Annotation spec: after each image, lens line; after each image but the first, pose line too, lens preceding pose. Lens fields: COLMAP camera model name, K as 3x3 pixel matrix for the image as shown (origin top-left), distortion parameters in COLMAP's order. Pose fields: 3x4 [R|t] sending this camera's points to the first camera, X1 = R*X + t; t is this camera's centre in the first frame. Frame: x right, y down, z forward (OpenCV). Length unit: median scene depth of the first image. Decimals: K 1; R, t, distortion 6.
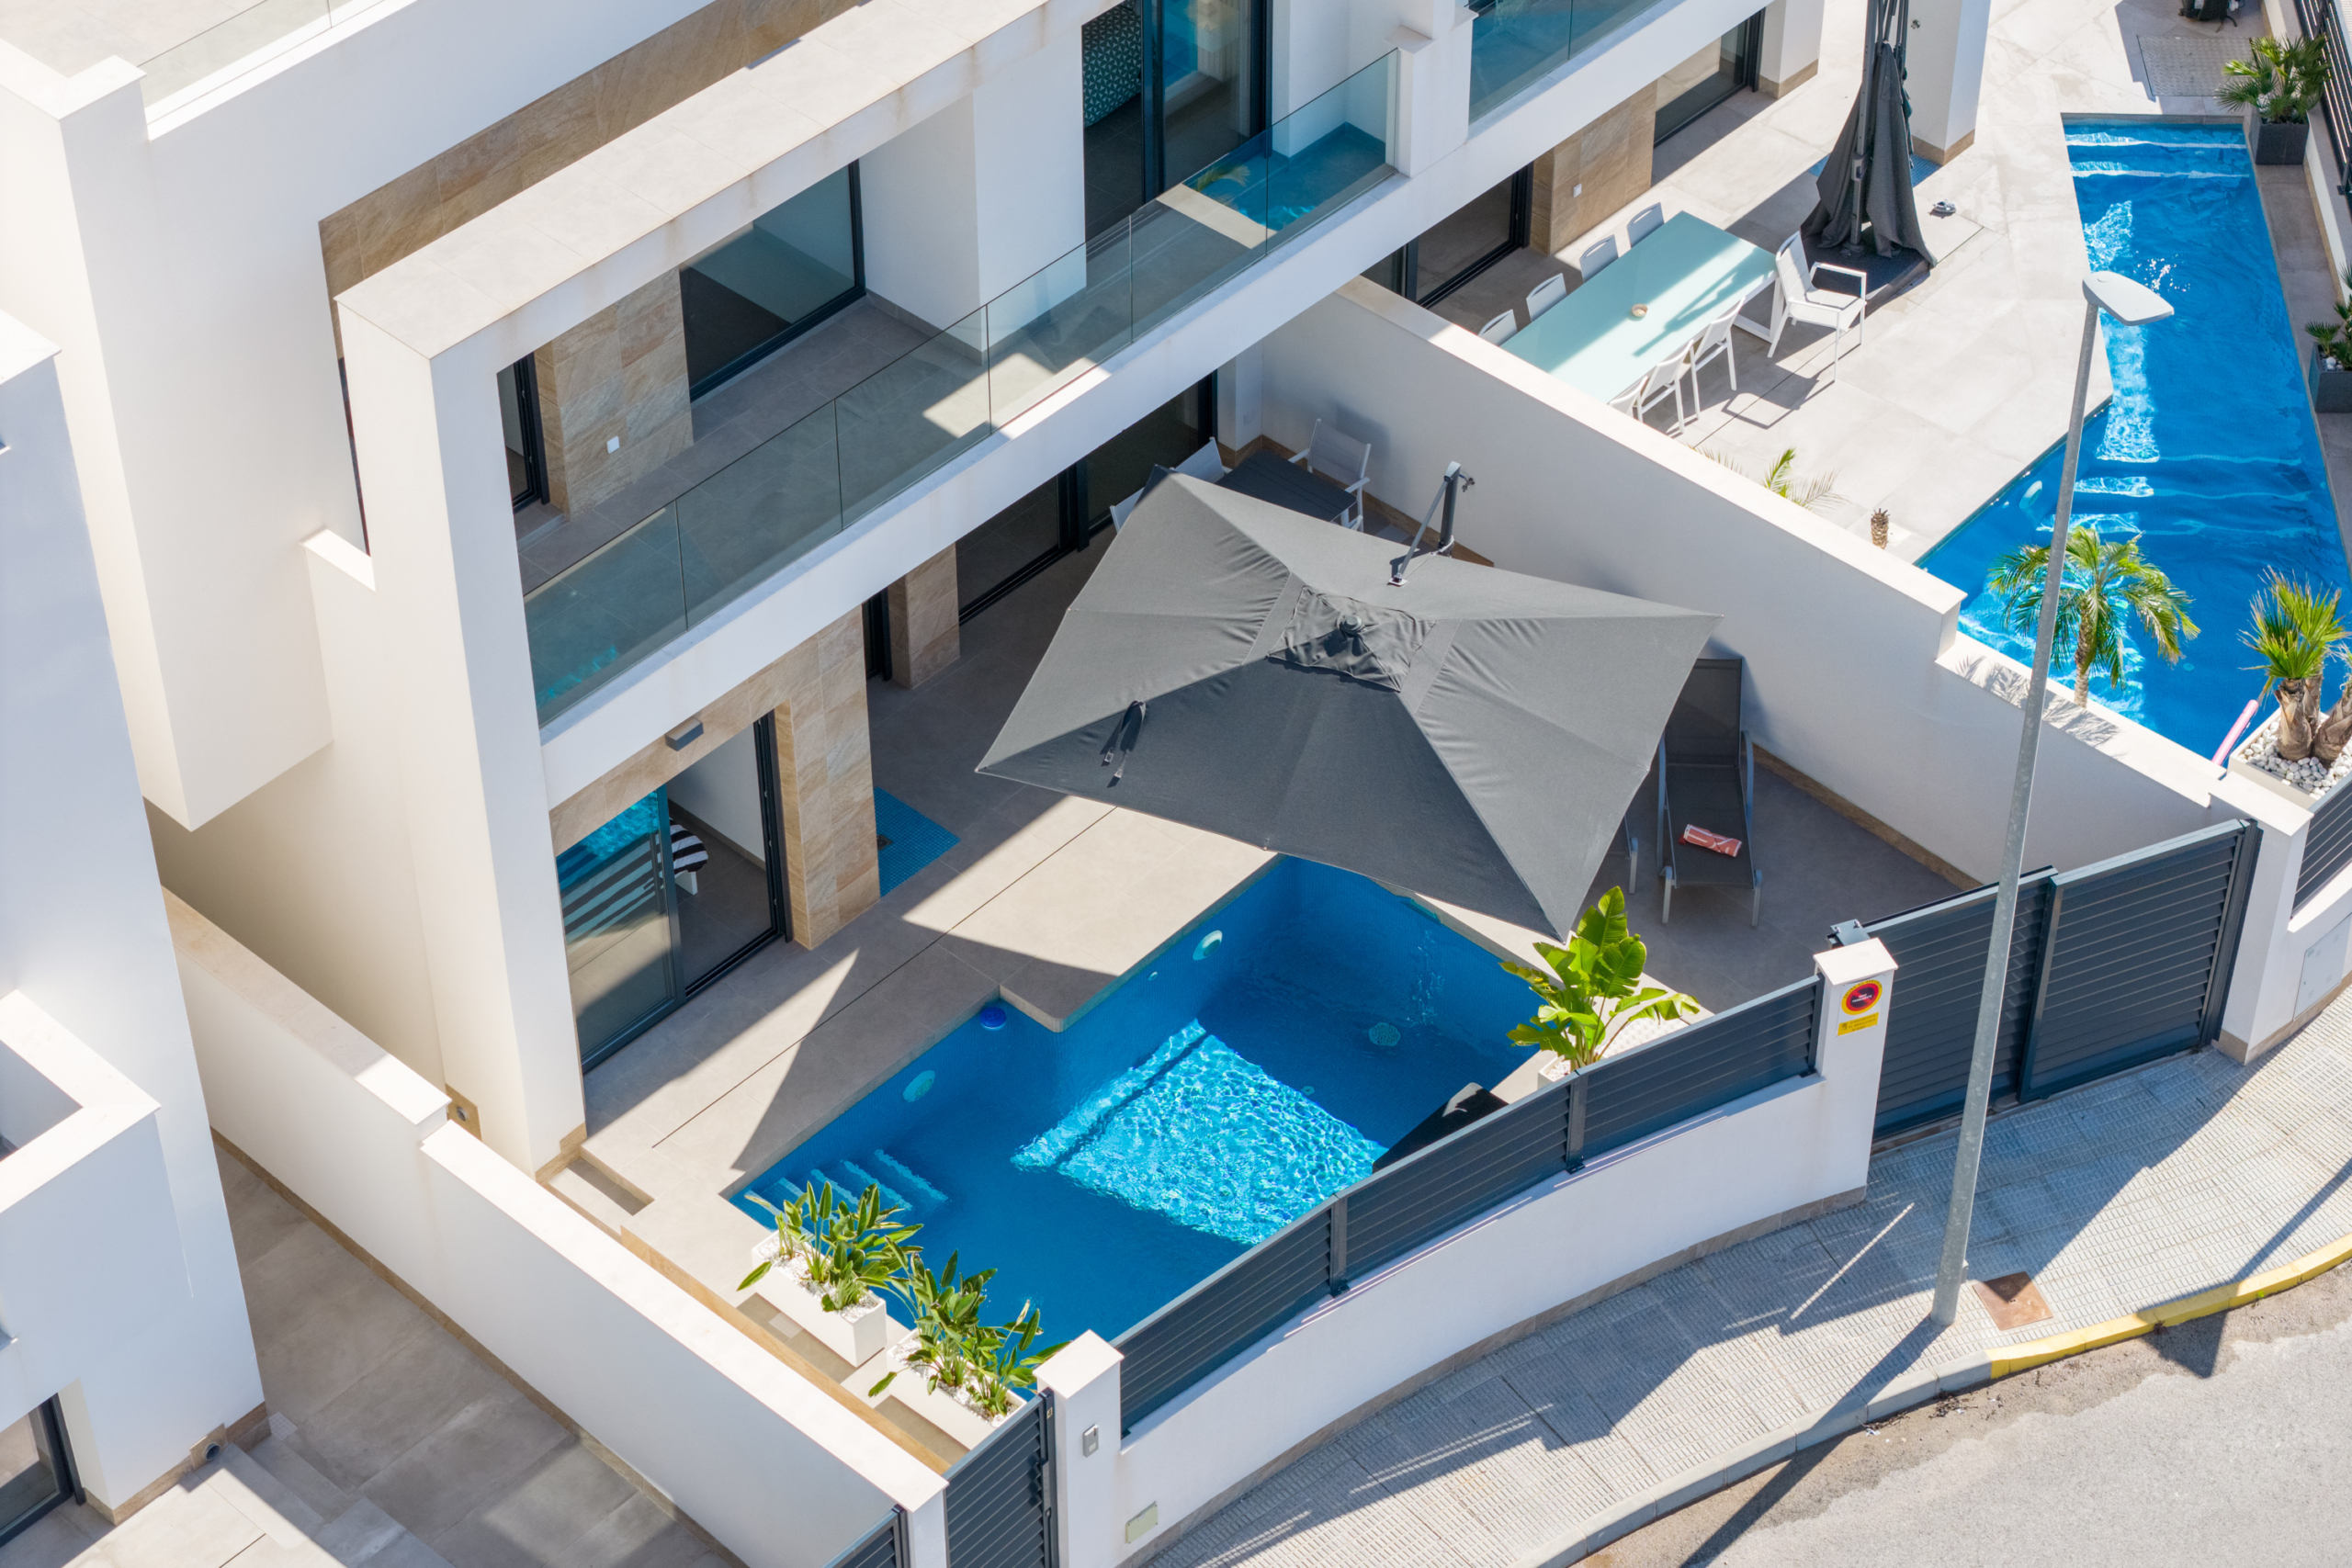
lens RADIAL K [[4771.7, 0, 1176.0], [0, 4771.7, 784.0], [0, 0, 1]] dist [-0.083694, -0.118070]
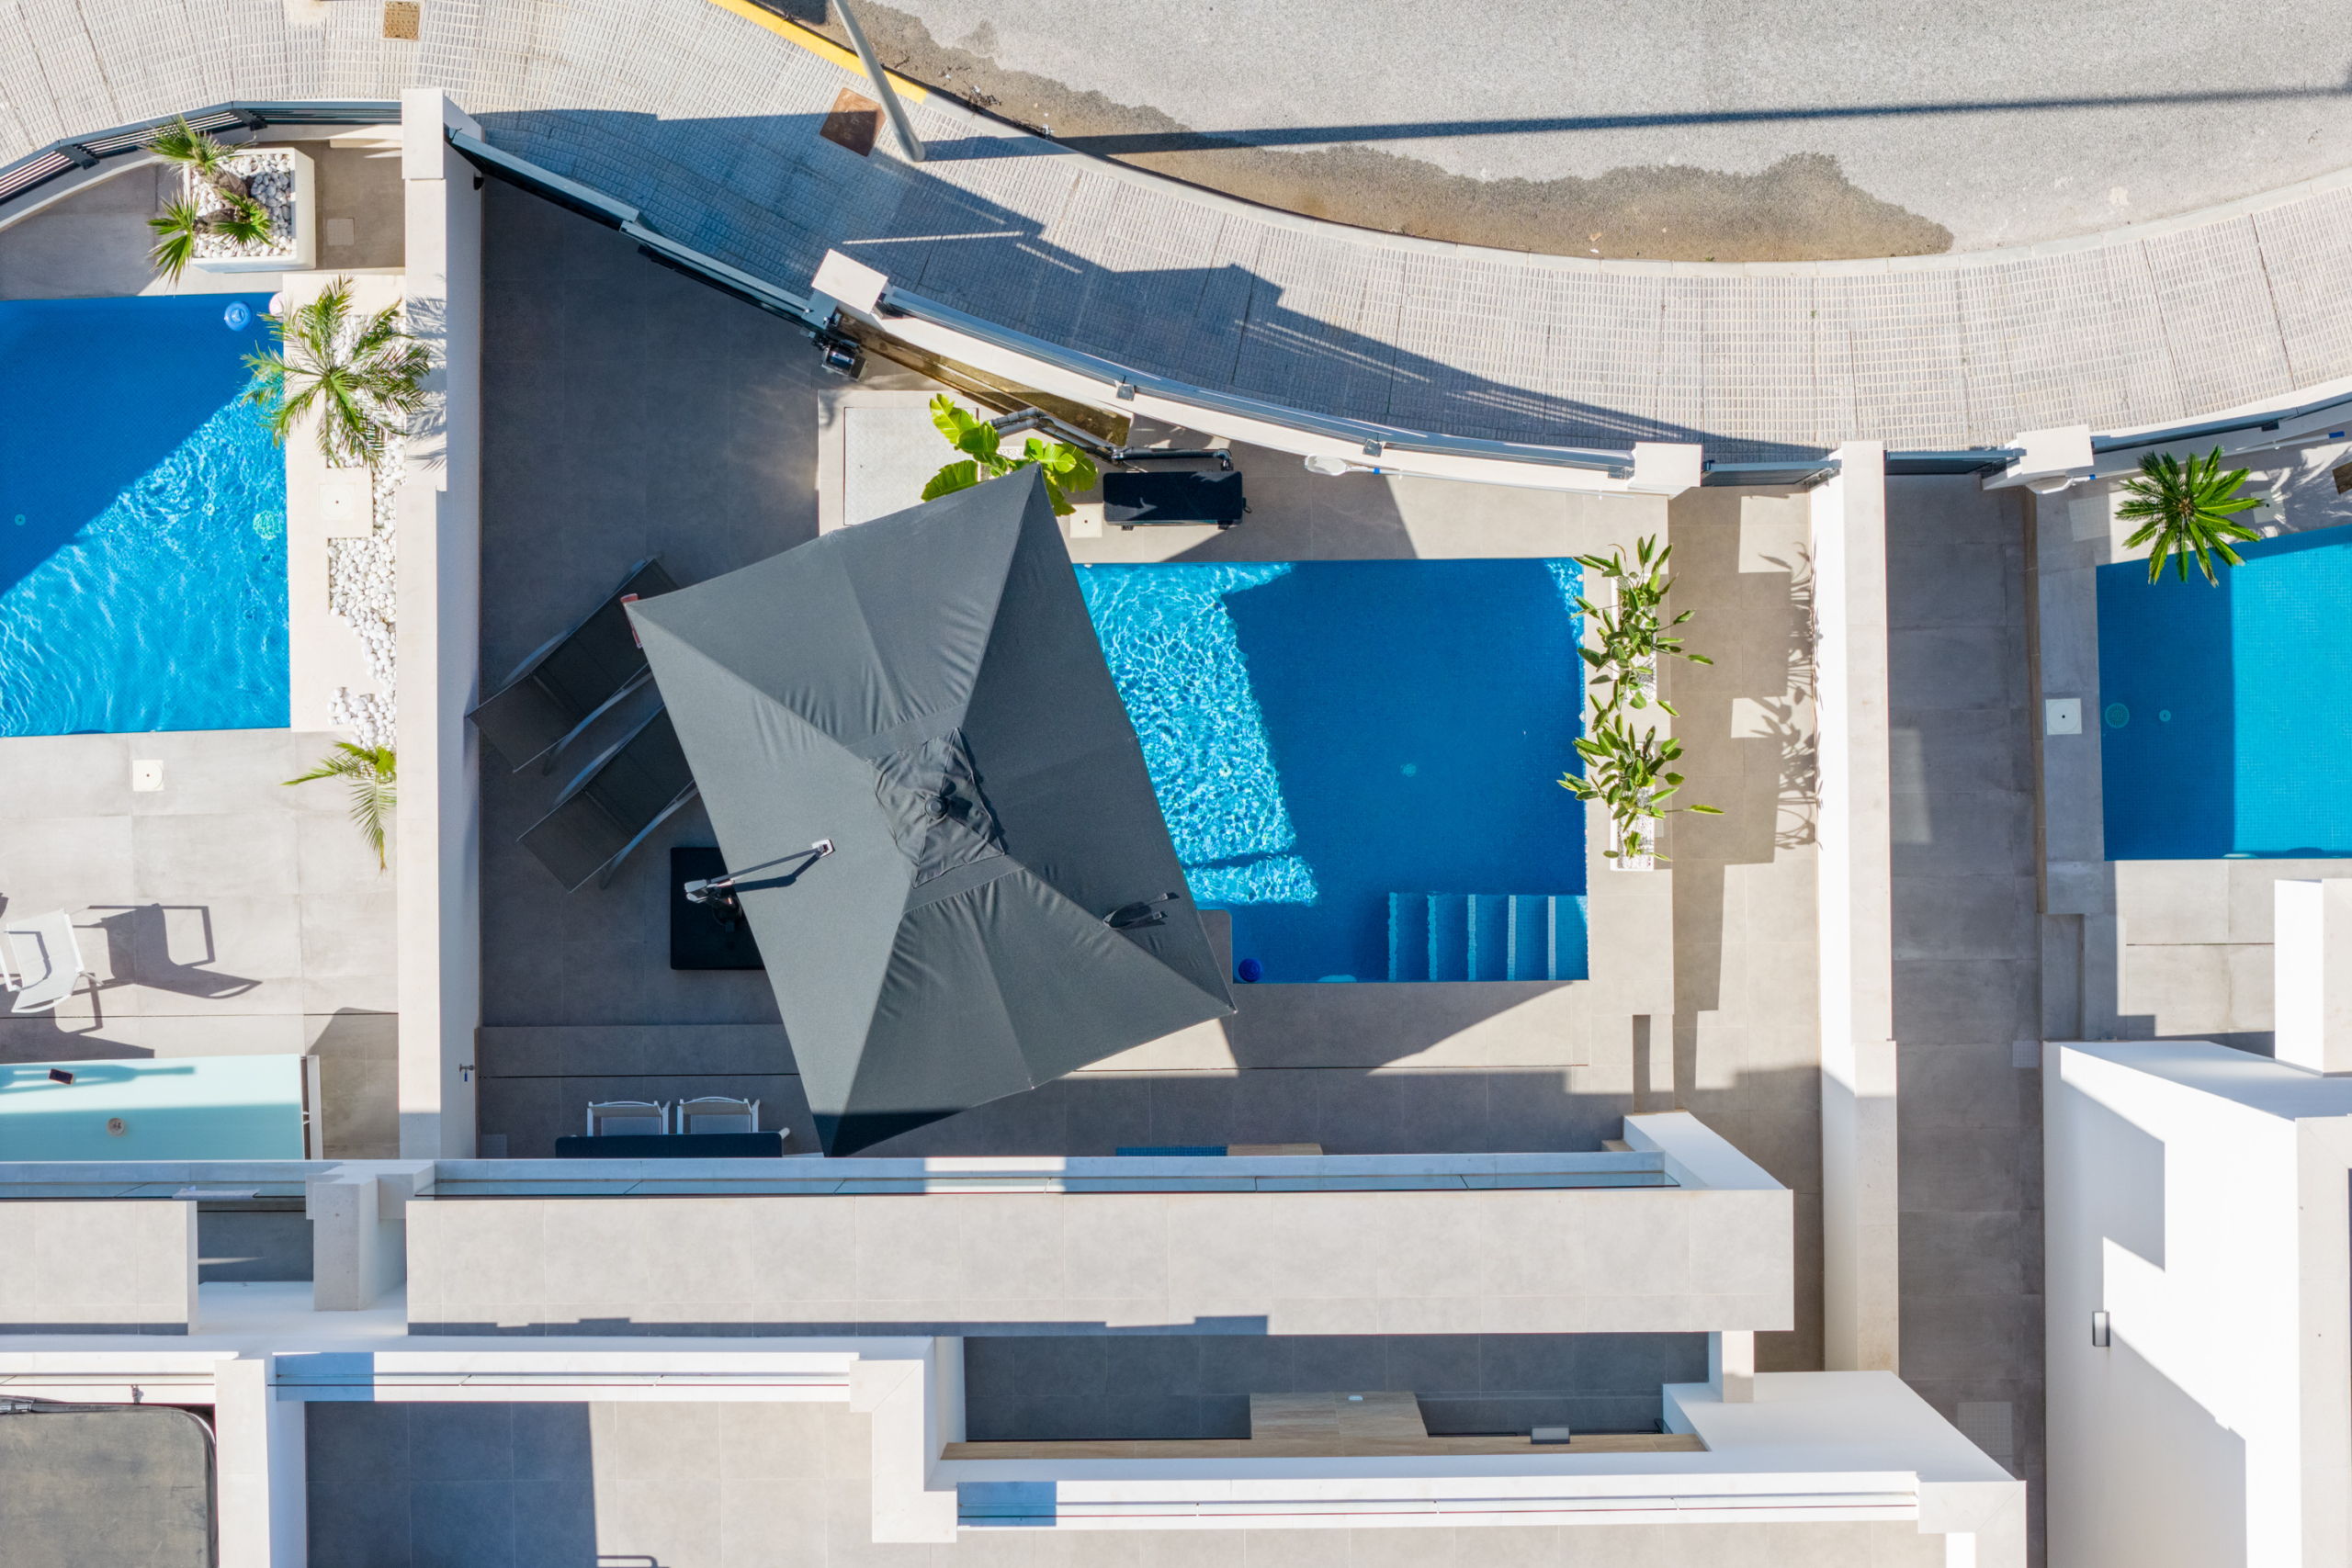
lens RADIAL K [[4771.7, 0, 1176.0], [0, 4771.7, 784.0], [0, 0, 1]] dist [-0.083694, -0.118070]
pose [[-0.680860, -0.732373, 0.007692, -0.003438], [0.491240, -0.448847, 0.746471, -0.794289], [-0.543243, 0.512021, 0.665374, 0.274390]]
